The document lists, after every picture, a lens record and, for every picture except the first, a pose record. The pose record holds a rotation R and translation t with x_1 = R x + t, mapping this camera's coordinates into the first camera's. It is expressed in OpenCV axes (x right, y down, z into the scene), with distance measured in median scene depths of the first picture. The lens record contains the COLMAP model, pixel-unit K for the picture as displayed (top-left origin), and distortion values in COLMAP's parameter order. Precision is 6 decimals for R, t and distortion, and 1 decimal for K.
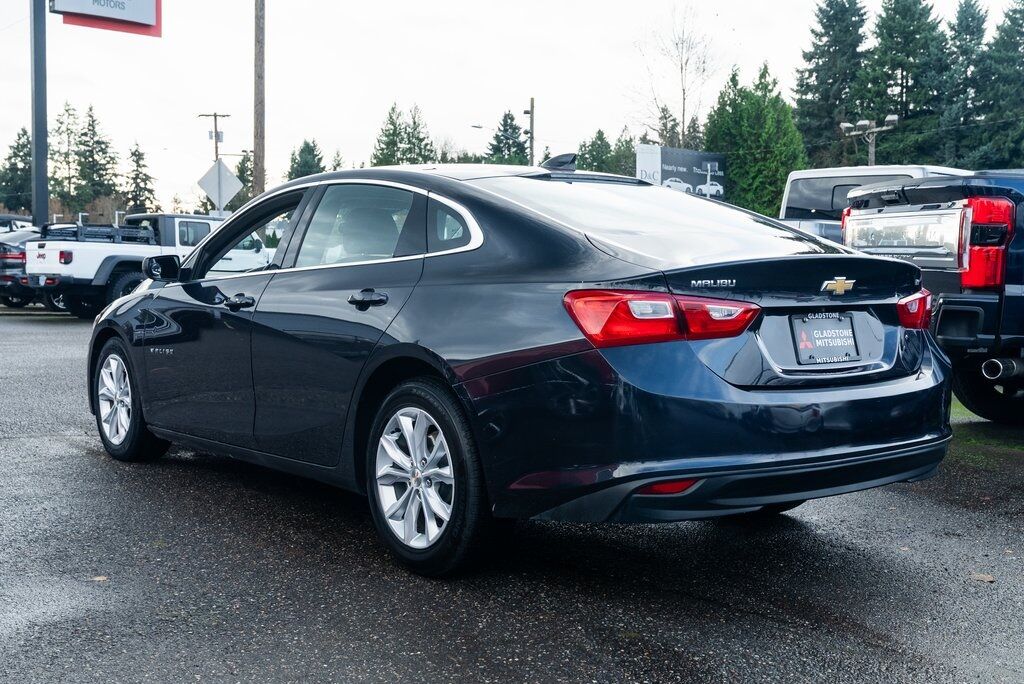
lens RADIAL K [[1197.7, 0, 518.8], [0, 1197.7, 340.0], [0, 0, 1]] dist [0.010394, 0.000000]
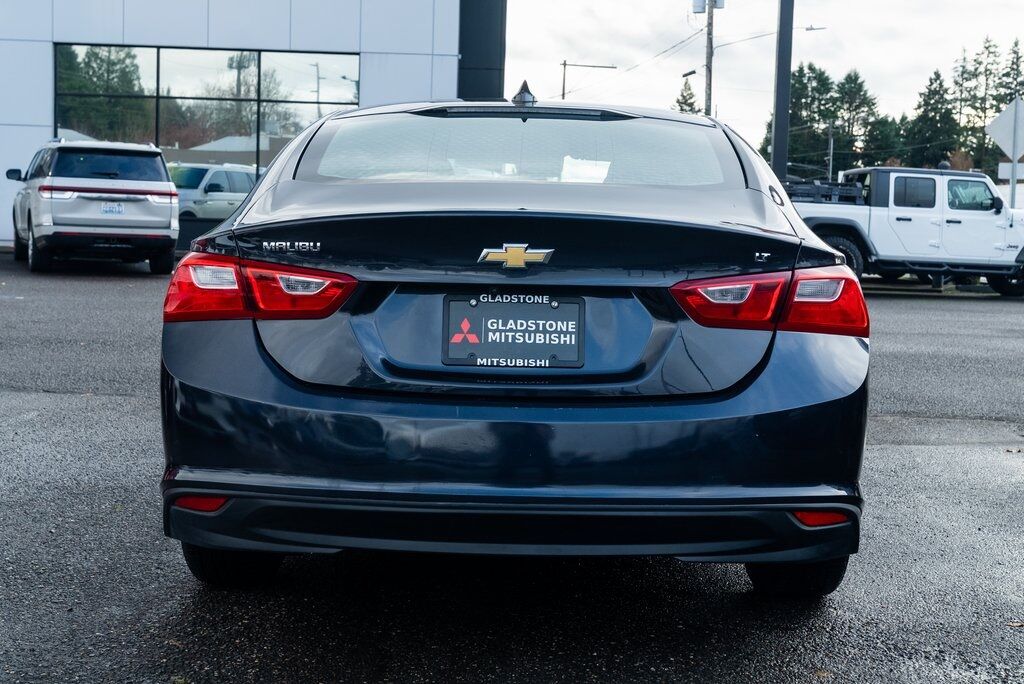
lens RADIAL K [[1411.9, 0, 506.7], [0, 1411.9, 337.6], [0, 0, 1]] dist [0.063809, 0.000000]
pose [[0.779869, 0.063503, -0.622713, 0.781152], [-0.055505, 0.997937, 0.032253, -0.024527], [0.623476, 0.009410, 0.781785, 0.361517]]
